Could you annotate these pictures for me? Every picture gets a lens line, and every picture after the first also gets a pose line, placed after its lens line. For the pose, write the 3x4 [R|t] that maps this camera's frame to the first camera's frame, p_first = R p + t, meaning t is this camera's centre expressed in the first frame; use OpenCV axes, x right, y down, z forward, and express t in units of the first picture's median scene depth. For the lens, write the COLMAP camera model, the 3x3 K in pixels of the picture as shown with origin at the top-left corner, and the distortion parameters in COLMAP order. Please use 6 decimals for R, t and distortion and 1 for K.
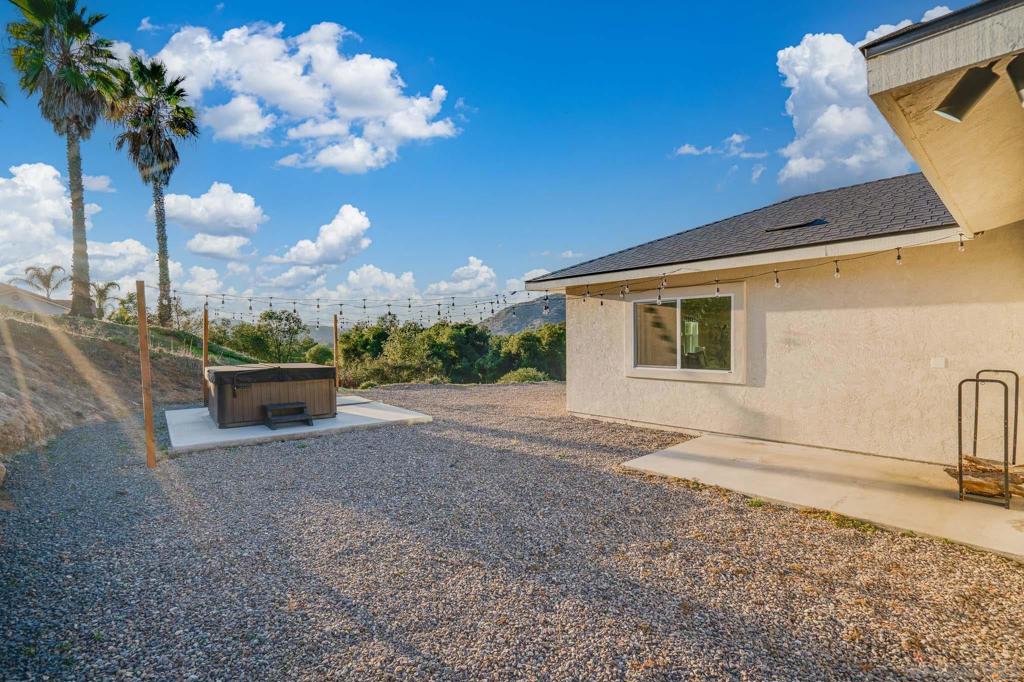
lens RADIAL K [[485.3, 0, 512.0], [0, 485.3, 341.0], [0, 0, 1]] dist [-0.023489, 0.000013]
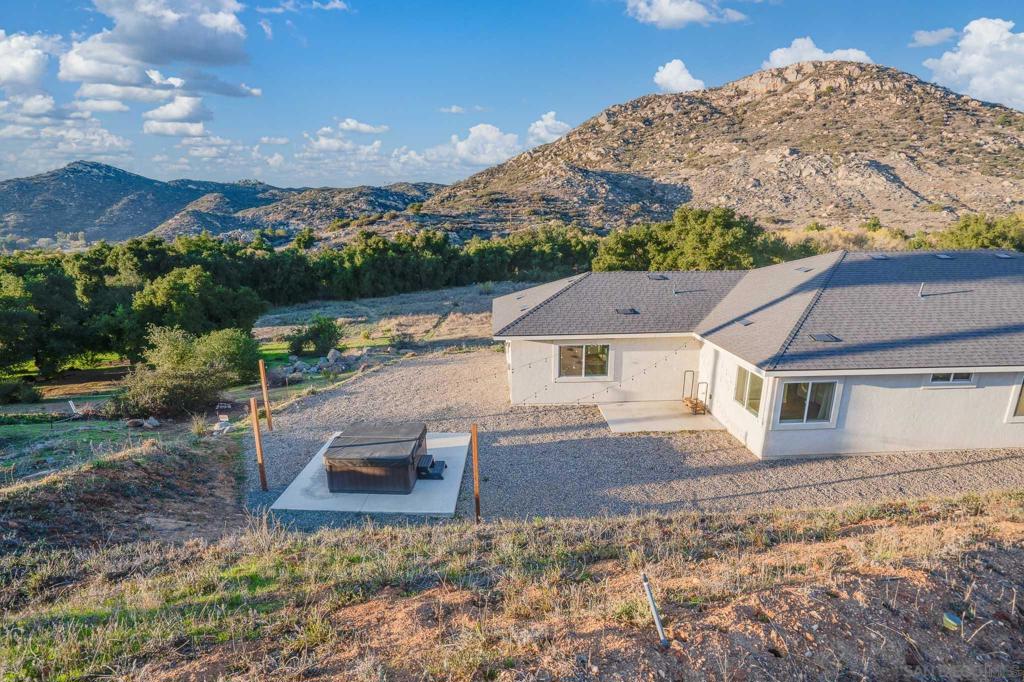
lens RADIAL K [[474.1, 0, 510.3], [0, 474.1, 344.0], [0, 0, 1]] dist [-0.039709, 0.013187]
pose [[0.624109, -0.183035, 0.759596, -1.298321], [0.002189, 0.972580, 0.232558, -0.521039], [-0.781334, -0.143479, 0.607396, 0.007967]]
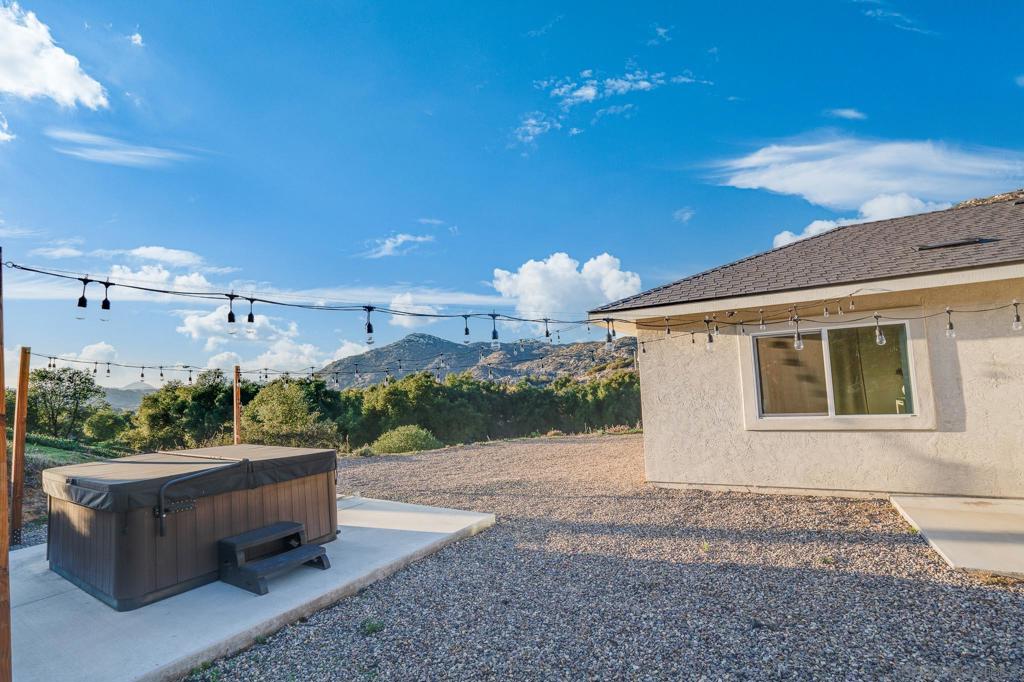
lens RADIAL K [[474.1, 0, 510.3], [0, 474.1, 344.0], [0, 0, 1]] dist [-0.039709, 0.013187]
pose [[0.936758, -0.007151, 0.349905, -0.392287], [0.043256, 0.994491, -0.095480, -0.009451], [-0.347295, 0.104577, 0.931907, 0.418945]]
